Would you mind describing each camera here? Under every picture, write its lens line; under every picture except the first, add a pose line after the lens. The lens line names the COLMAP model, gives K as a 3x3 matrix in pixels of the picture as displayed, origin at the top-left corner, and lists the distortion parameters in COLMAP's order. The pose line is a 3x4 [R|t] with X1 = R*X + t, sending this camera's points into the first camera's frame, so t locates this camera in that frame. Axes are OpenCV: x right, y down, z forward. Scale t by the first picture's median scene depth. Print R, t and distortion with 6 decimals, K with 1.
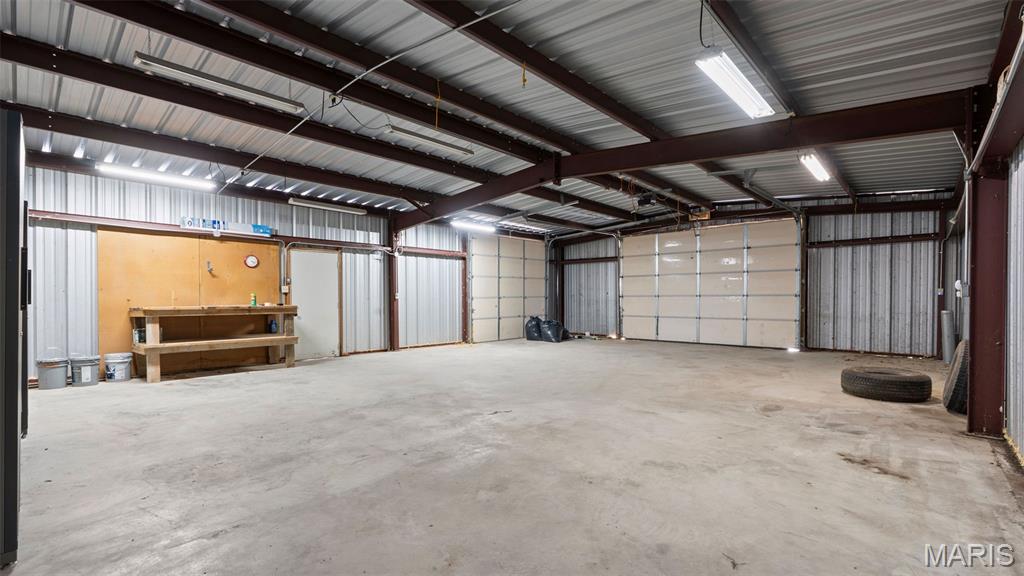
lens RADIAL K [[464.0, 0, 509.0], [0, 464.0, 291.8], [0, 0, 1]] dist [-0.007765, -0.000546]
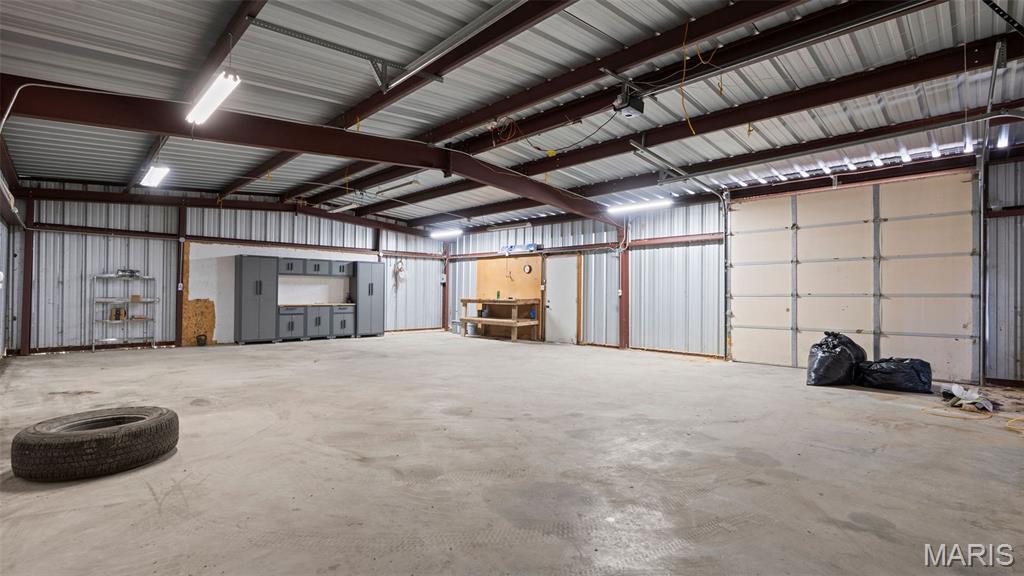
lens RADIAL K [[464.0, 0, 508.9], [0, 464.0, 291.5], [0, 0, 1]] dist [-0.007765, -0.000546]
pose [[-0.059117, -0.003299, -0.998246, 0.851698], [0.004362, 0.999984, -0.003563, 0.010177], [0.998242, -0.004565, -0.059102, 0.946481]]
